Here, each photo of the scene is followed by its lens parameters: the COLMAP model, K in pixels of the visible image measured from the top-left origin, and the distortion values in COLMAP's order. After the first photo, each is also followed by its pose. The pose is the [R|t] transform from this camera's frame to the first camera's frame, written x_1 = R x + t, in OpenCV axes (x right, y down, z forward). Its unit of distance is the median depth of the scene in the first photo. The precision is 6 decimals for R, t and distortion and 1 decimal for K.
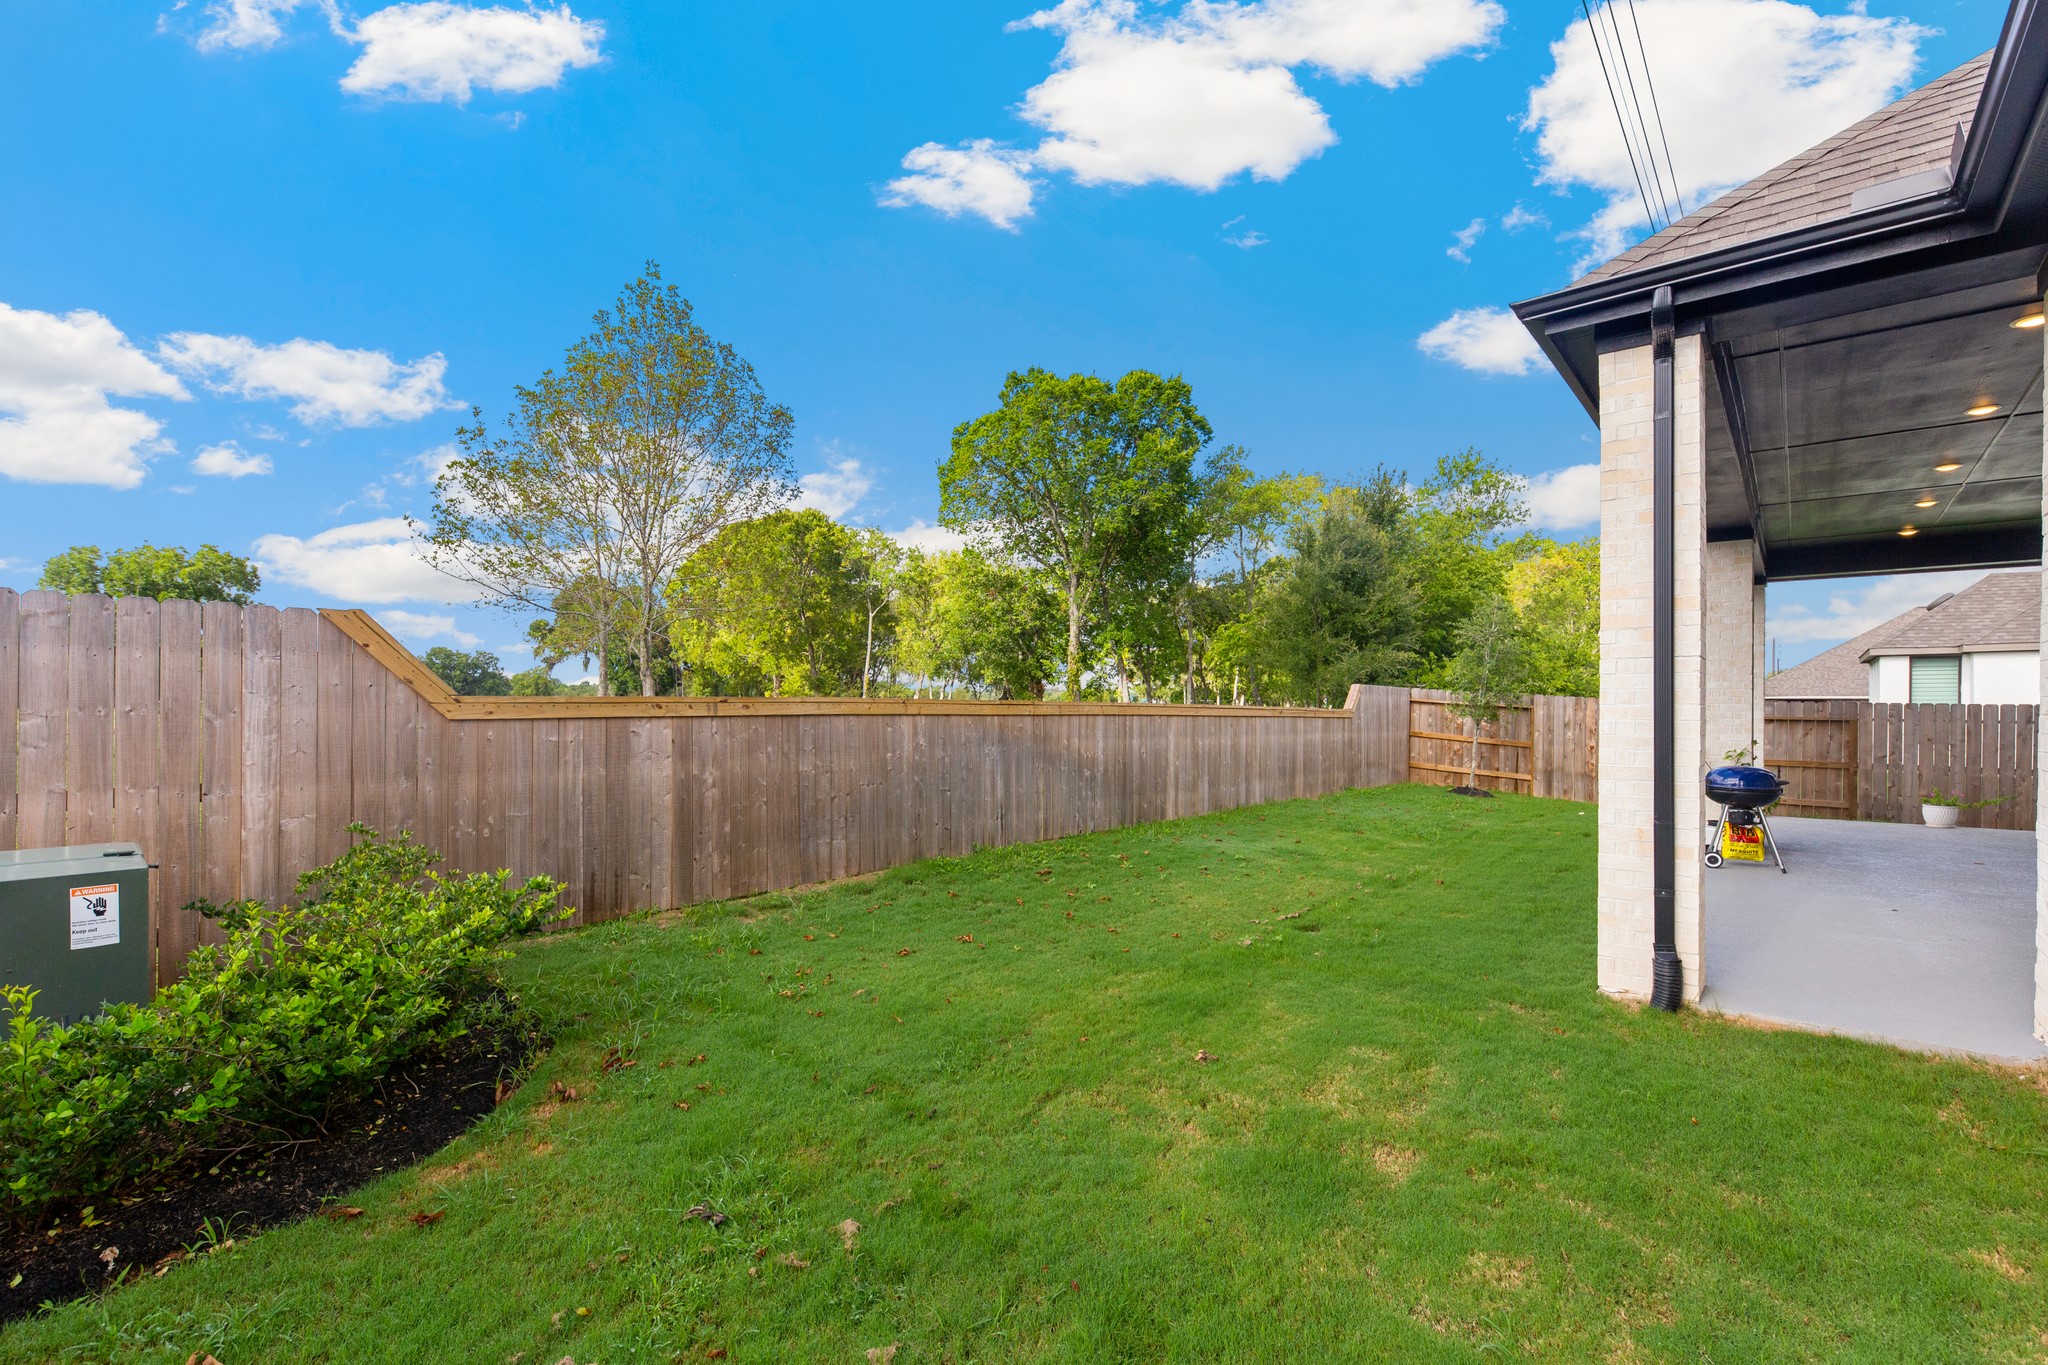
lens RADIAL K [[873.5, 0, 1026.6], [0, 873.5, 701.4], [0, 0, 1]] dist [0.003314, 0.000175]
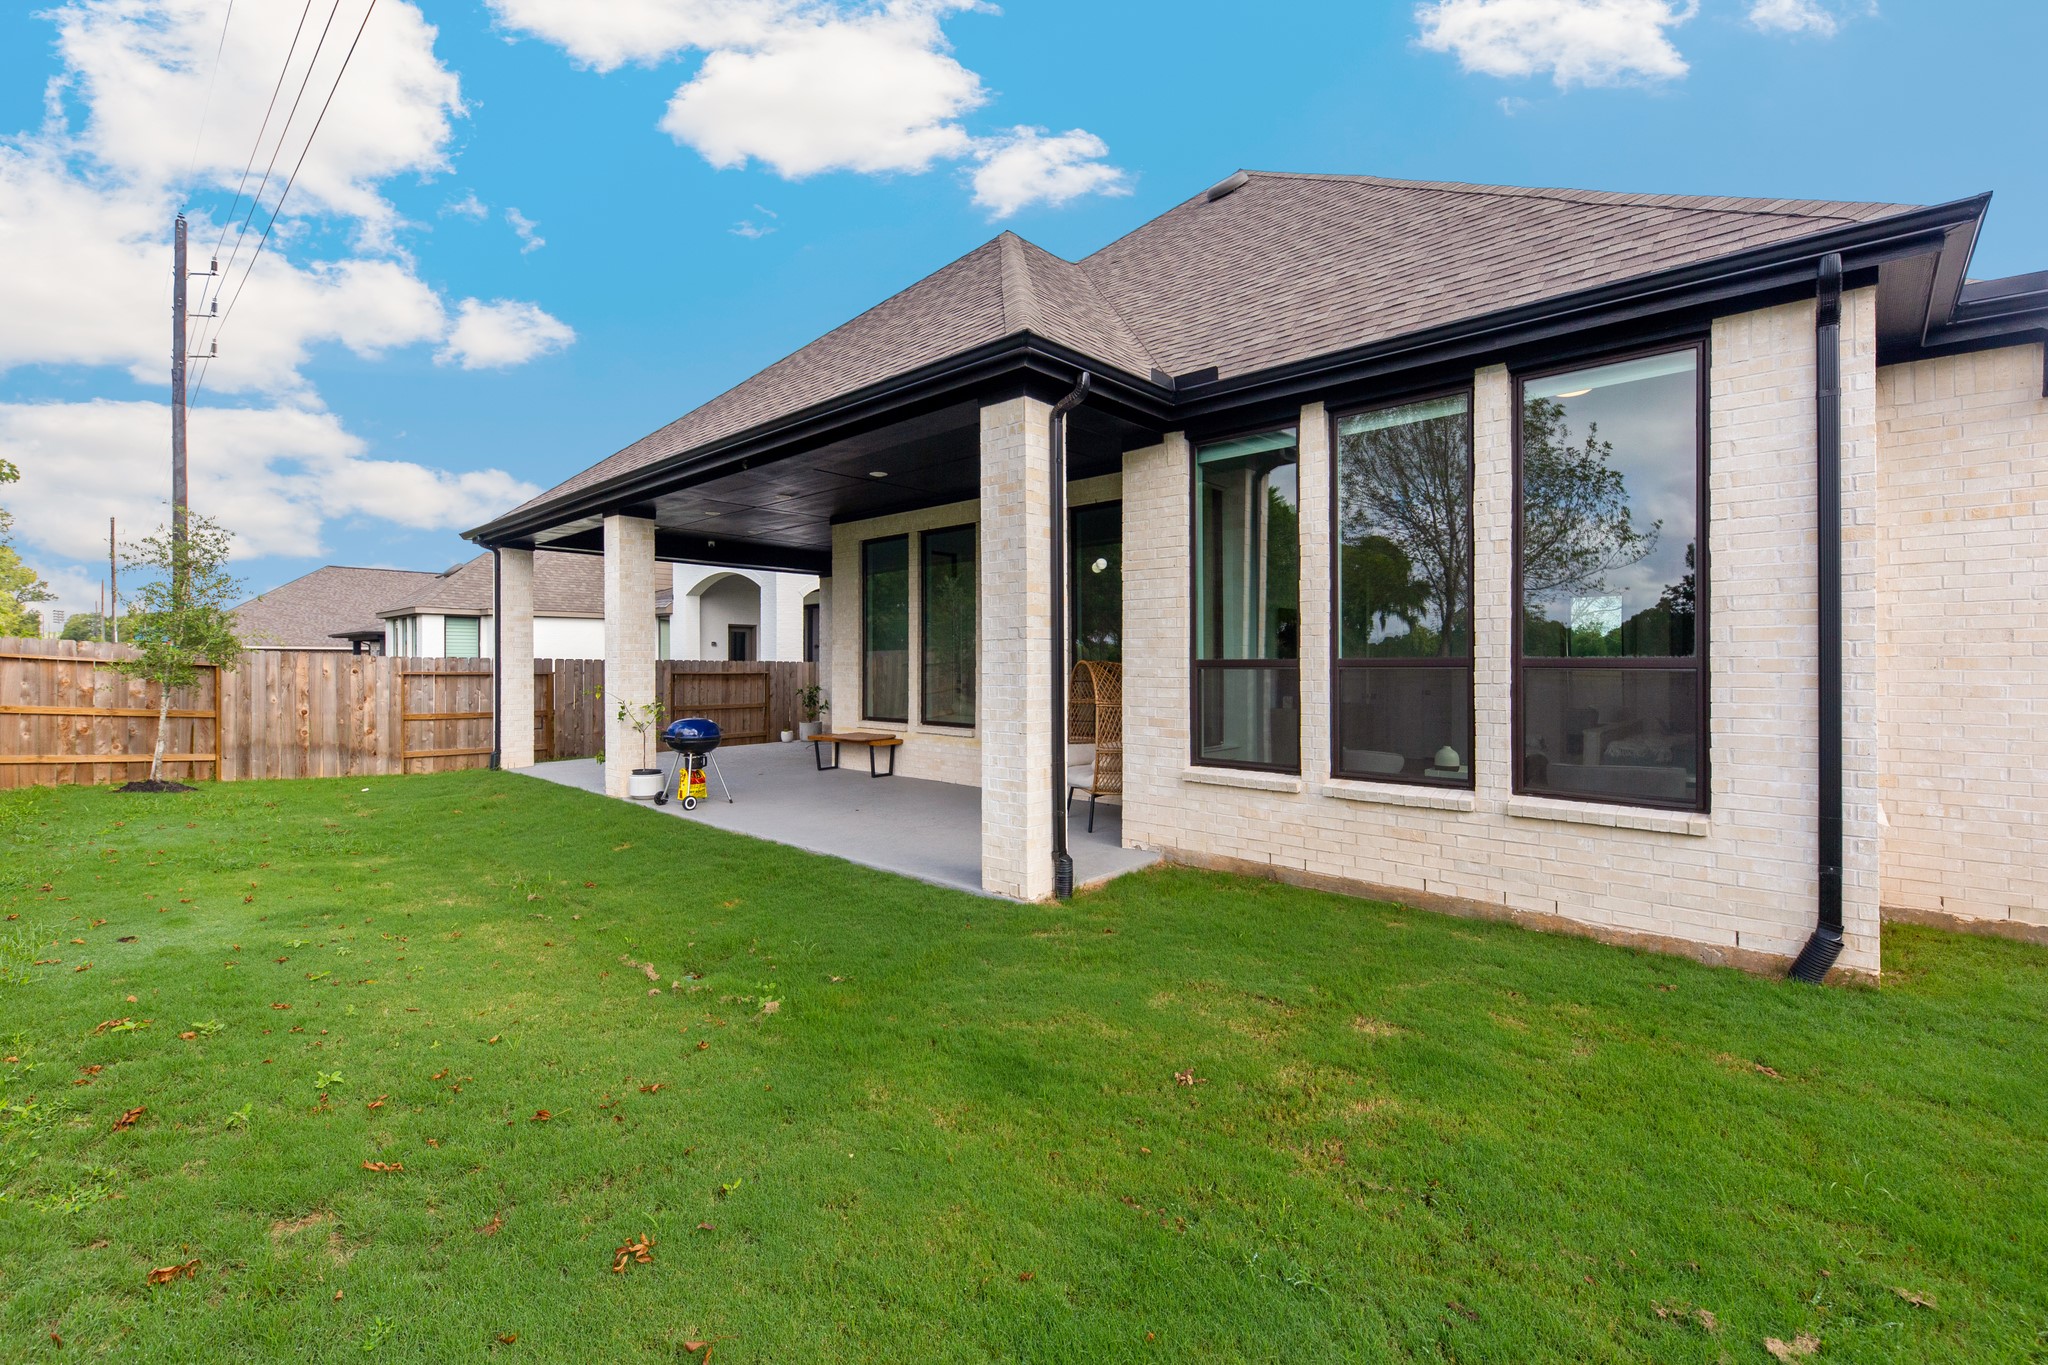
lens RADIAL K [[873.5, 0, 1025.8], [0, 873.5, 663.9], [0, 0, 1]] dist [0.003314, 0.000175]
pose [[0.028373, -0.011404, 0.999532, -0.171123], [-0.006353, 0.999913, 0.011588, -0.007842], [-0.999577, -0.006679, 0.028298, 0.276410]]
